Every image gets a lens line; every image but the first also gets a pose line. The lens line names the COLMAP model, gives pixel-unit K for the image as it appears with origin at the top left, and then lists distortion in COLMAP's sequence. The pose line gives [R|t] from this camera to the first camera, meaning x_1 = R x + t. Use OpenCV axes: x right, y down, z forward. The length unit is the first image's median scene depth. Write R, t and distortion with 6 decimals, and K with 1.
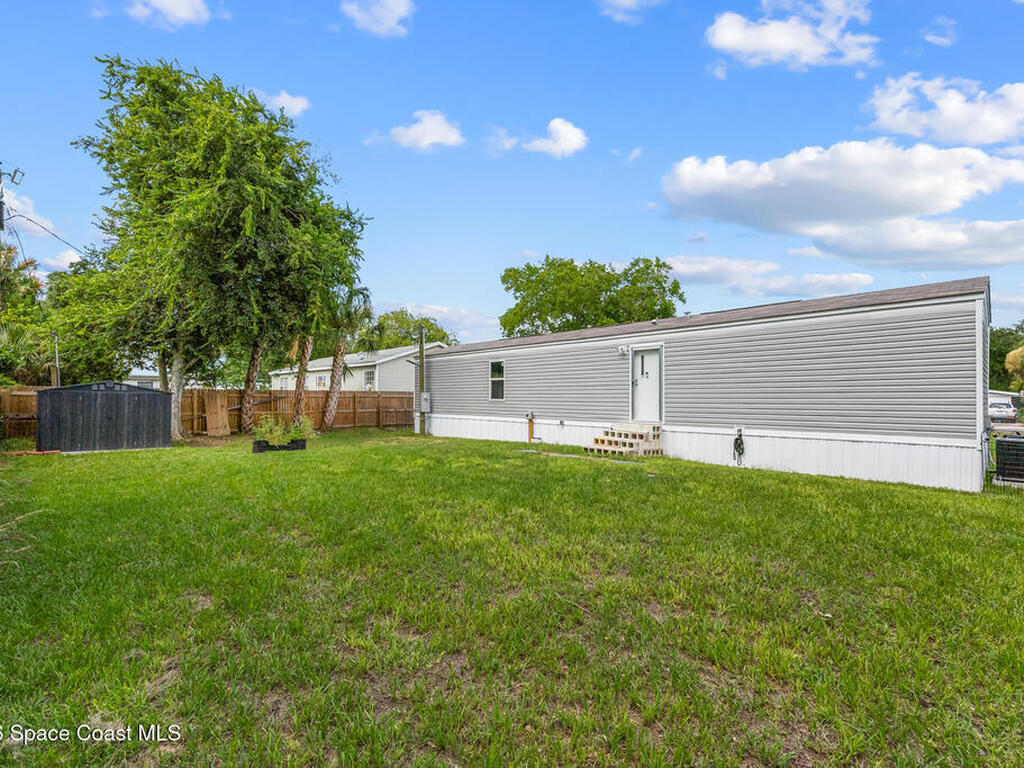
lens RADIAL K [[469.3, 0, 510.3], [0, 469.3, 384.0], [0, 0, 1]] dist [-0.001631, -0.000386]
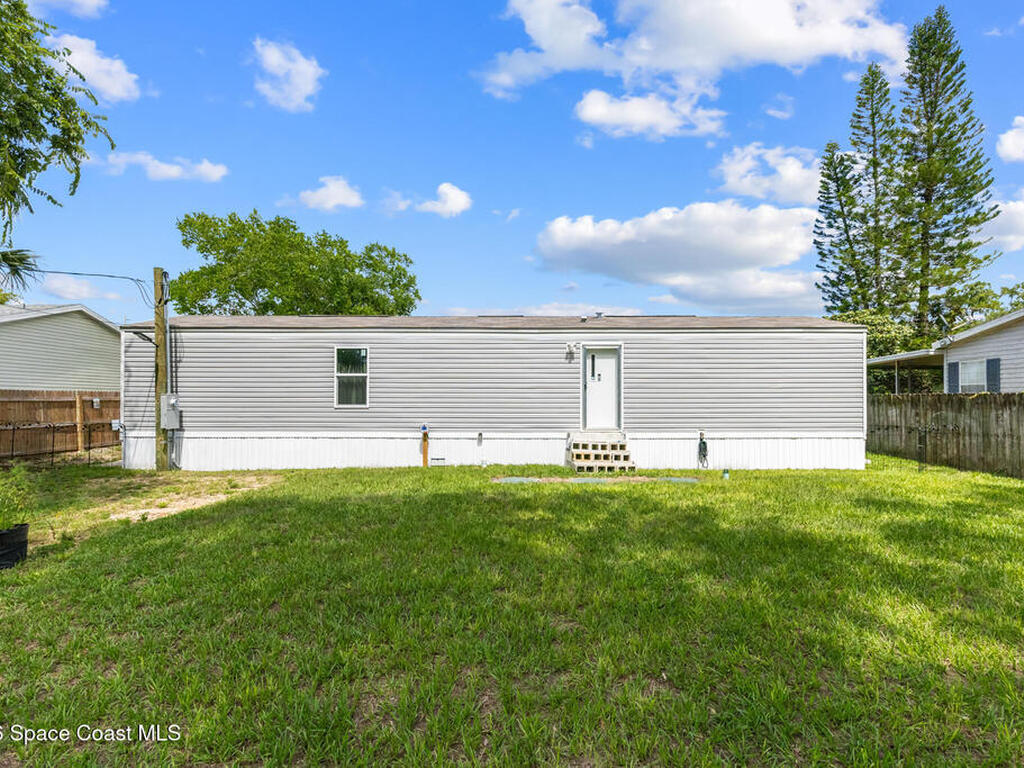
lens RADIAL K [[469.3, 0, 513.0], [0, 469.3, 383.4], [0, 0, 1]] dist [-0.001631, -0.000386]
pose [[0.686962, 0.025255, 0.726254, -0.381542], [-0.020816, 0.999670, -0.015073, 0.007172], [-0.726395, -0.004763, 0.687261, 0.409999]]
